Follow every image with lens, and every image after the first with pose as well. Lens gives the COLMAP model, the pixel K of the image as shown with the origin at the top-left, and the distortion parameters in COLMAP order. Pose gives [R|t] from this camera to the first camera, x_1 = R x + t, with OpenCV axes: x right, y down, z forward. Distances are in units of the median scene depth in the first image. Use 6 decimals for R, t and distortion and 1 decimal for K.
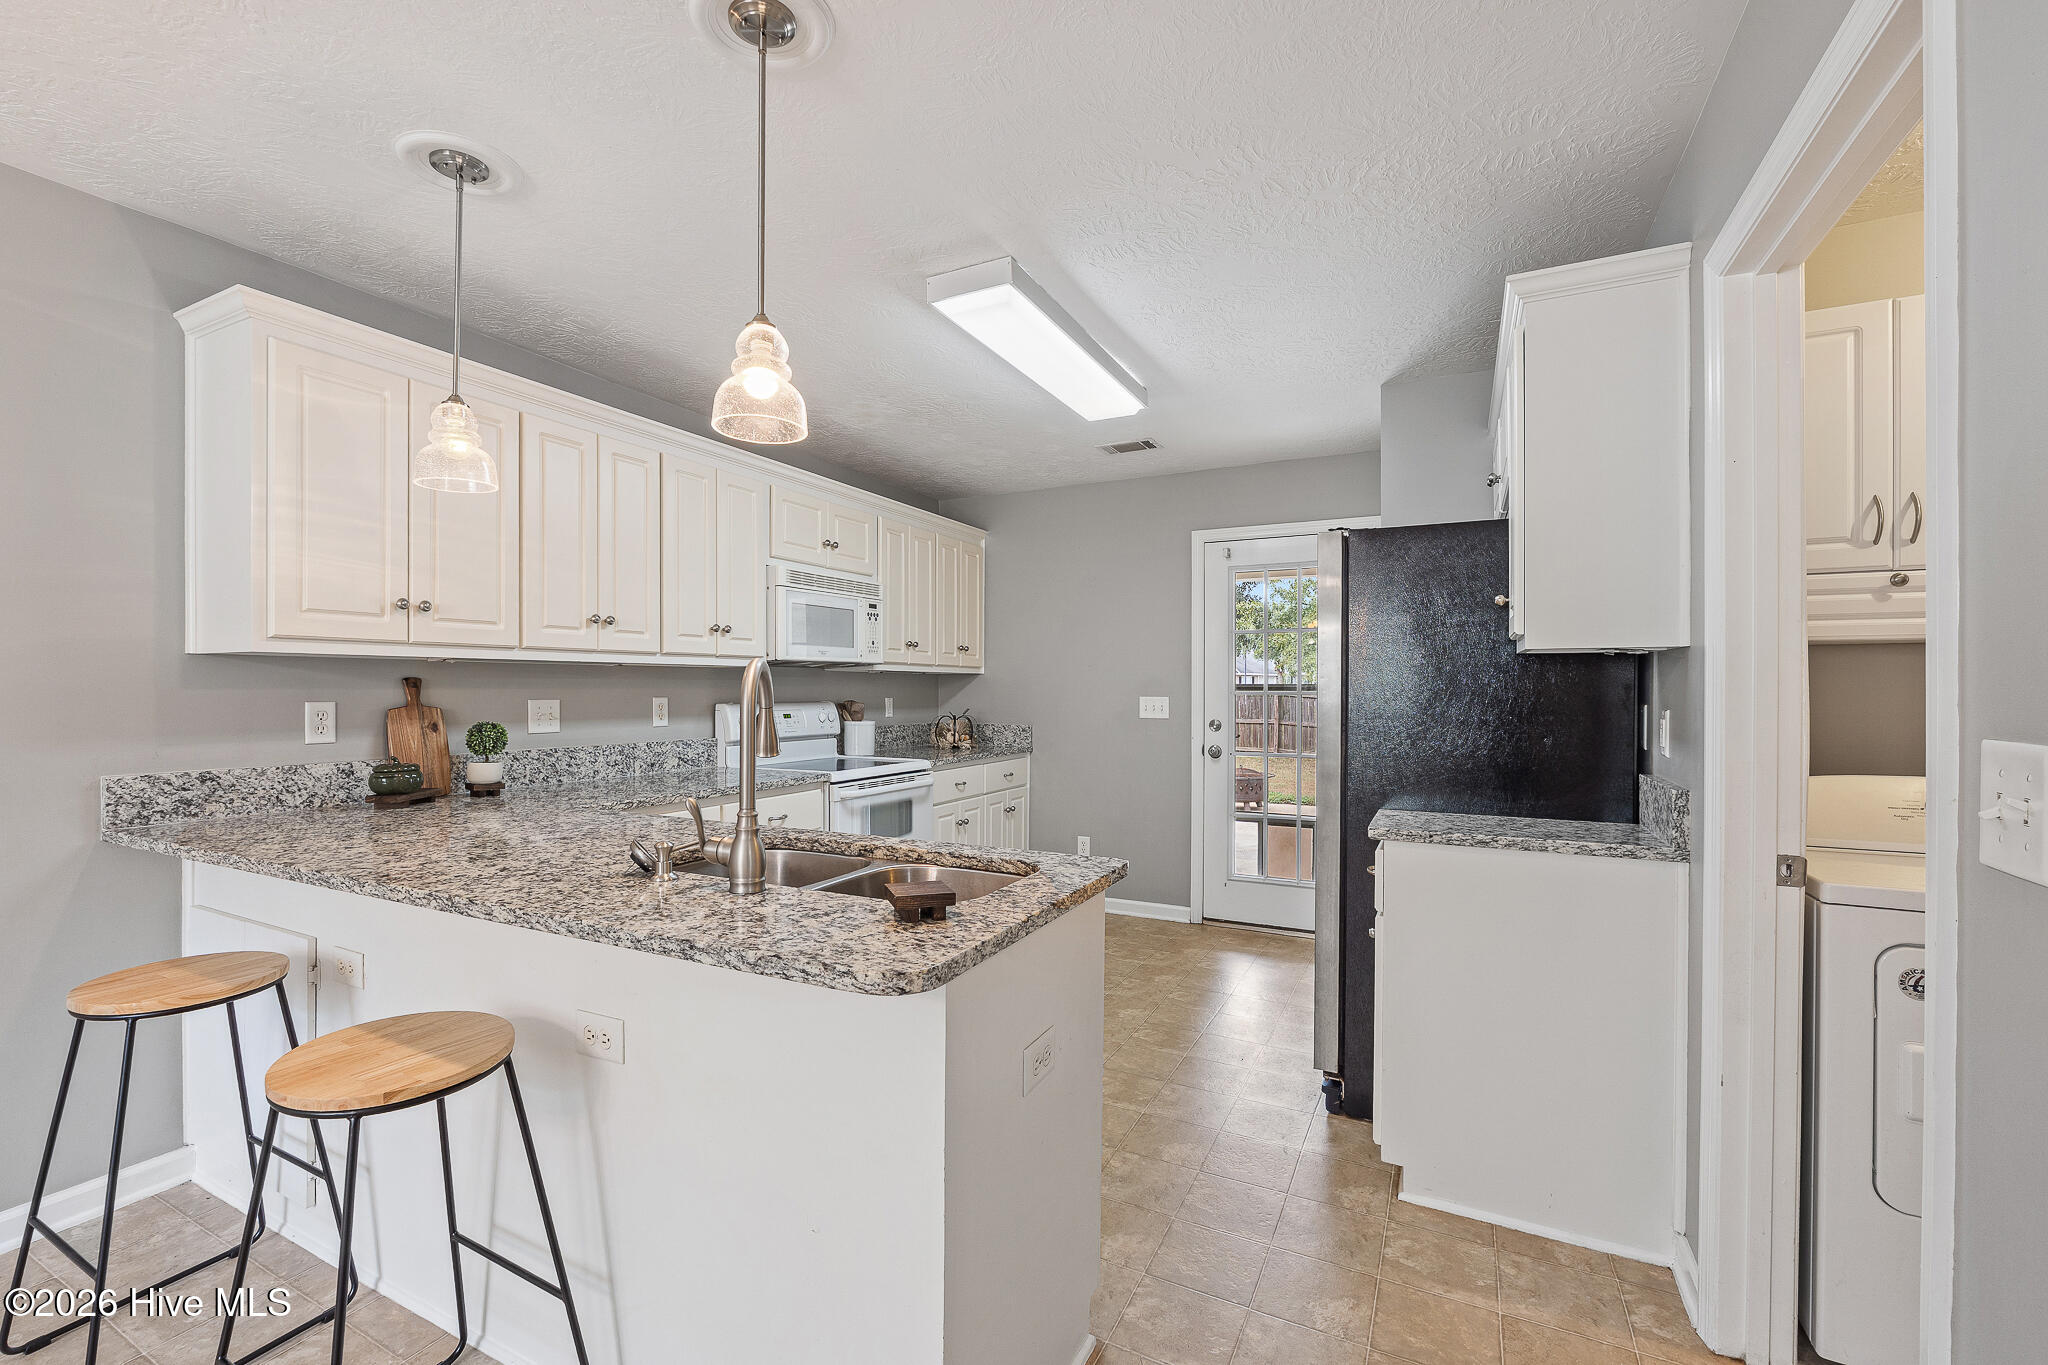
lens RADIAL K [[860.4, 0, 1021.1], [0, 860.4, 690.7], [0, 0, 1]] dist [-0.004728, 0.000348]
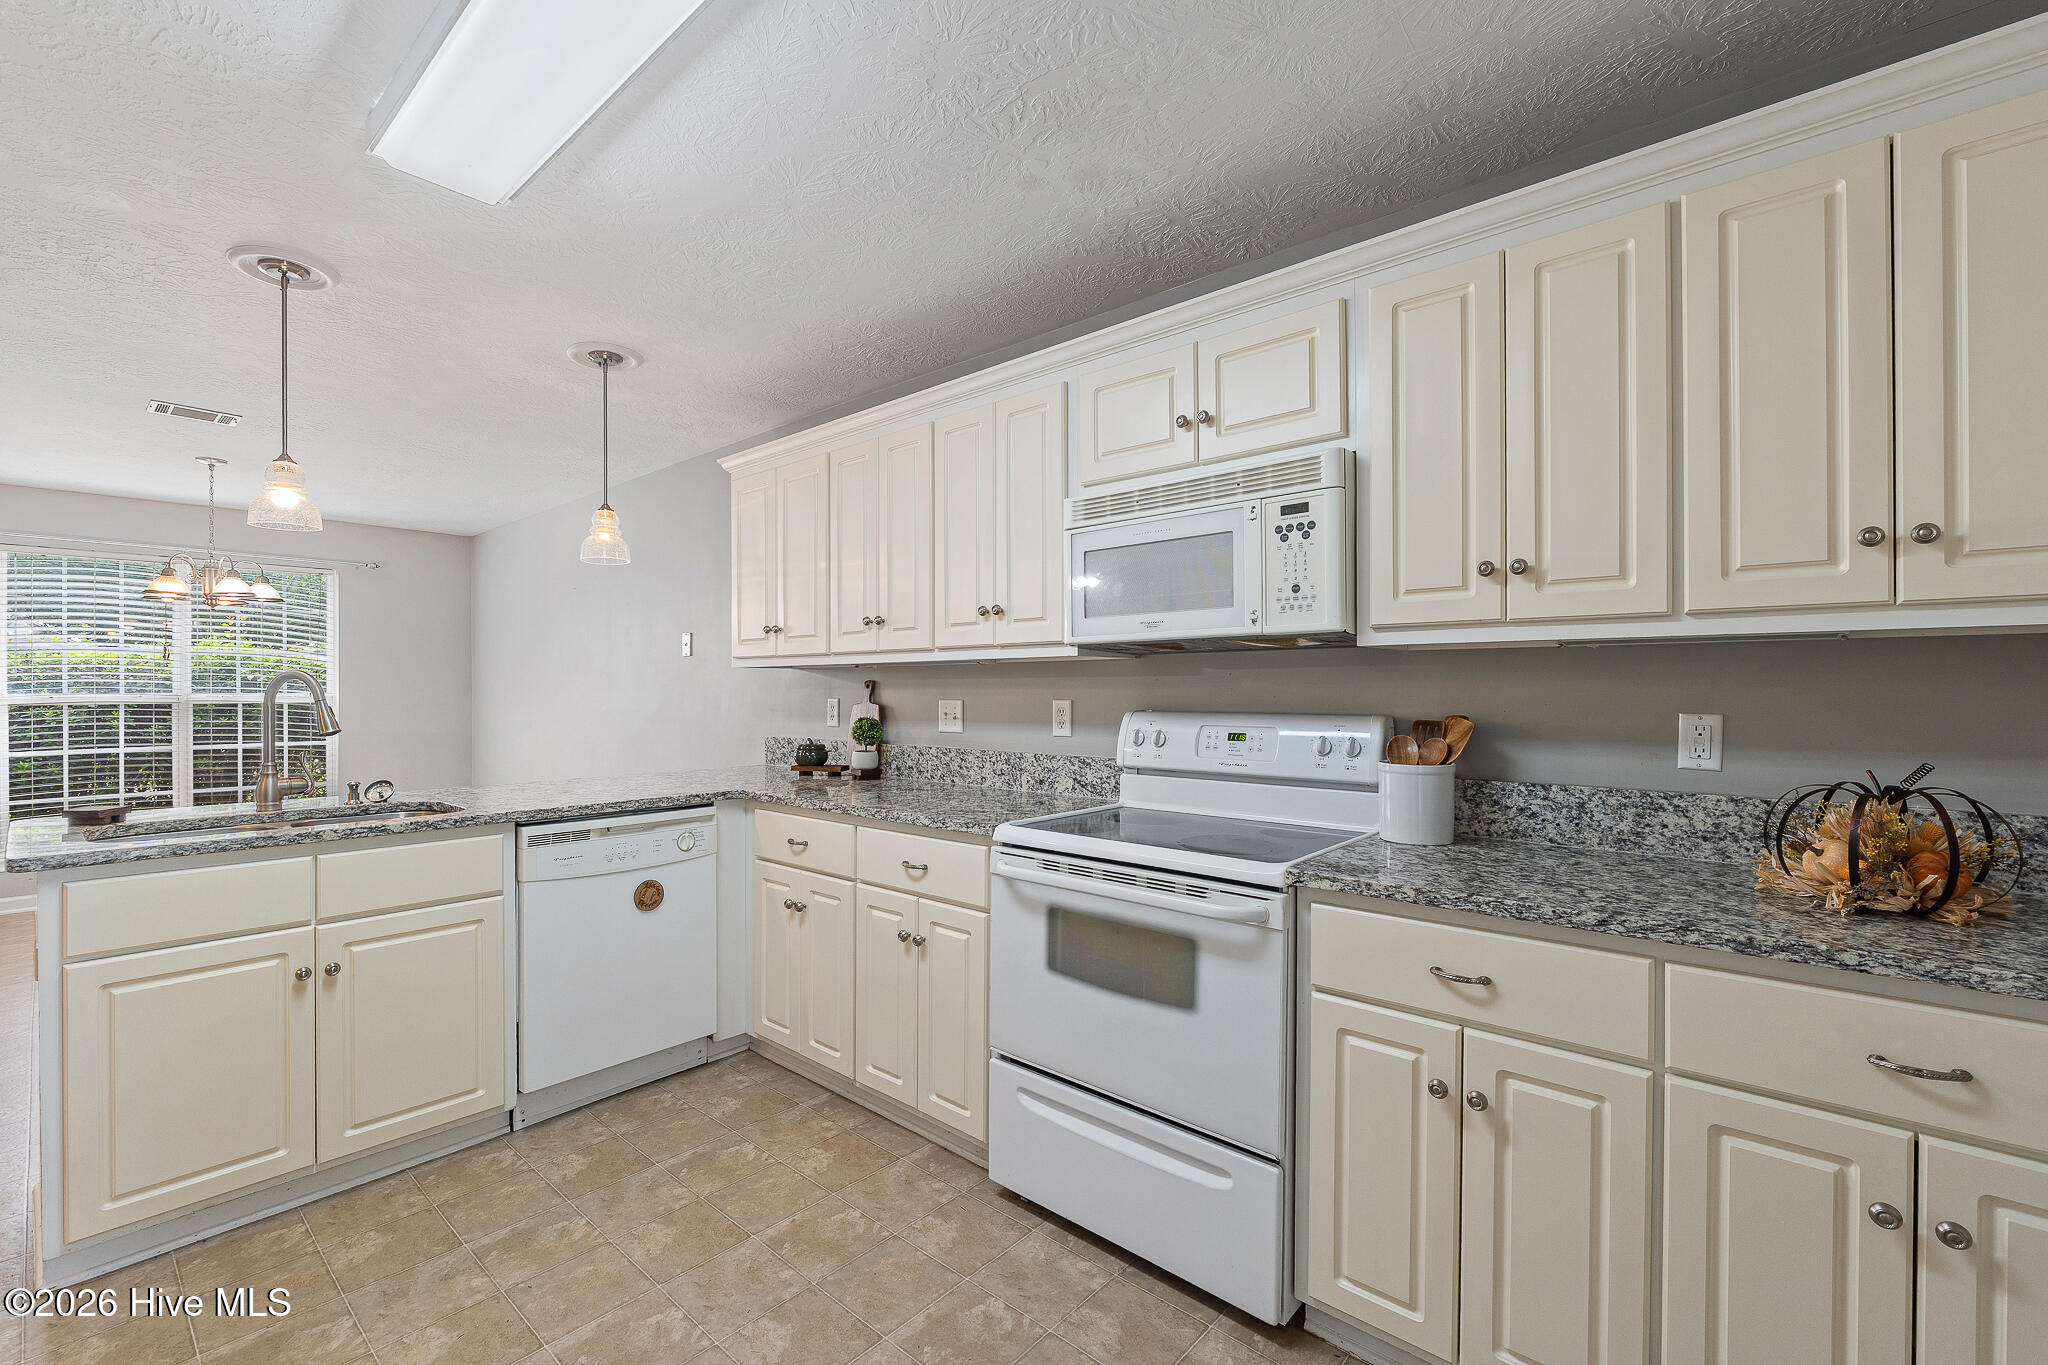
lens RADIAL K [[860.4, 0, 1024.2], [0, 860.4, 683.0], [0, 0, 1]] dist [-0.004728, 0.000348]
pose [[-0.238951, -0.012768, -0.970948, 0.358847], [-0.006713, 0.999911, -0.011497, 0.001373], [0.971009, 0.003770, -0.239015, 1.133174]]
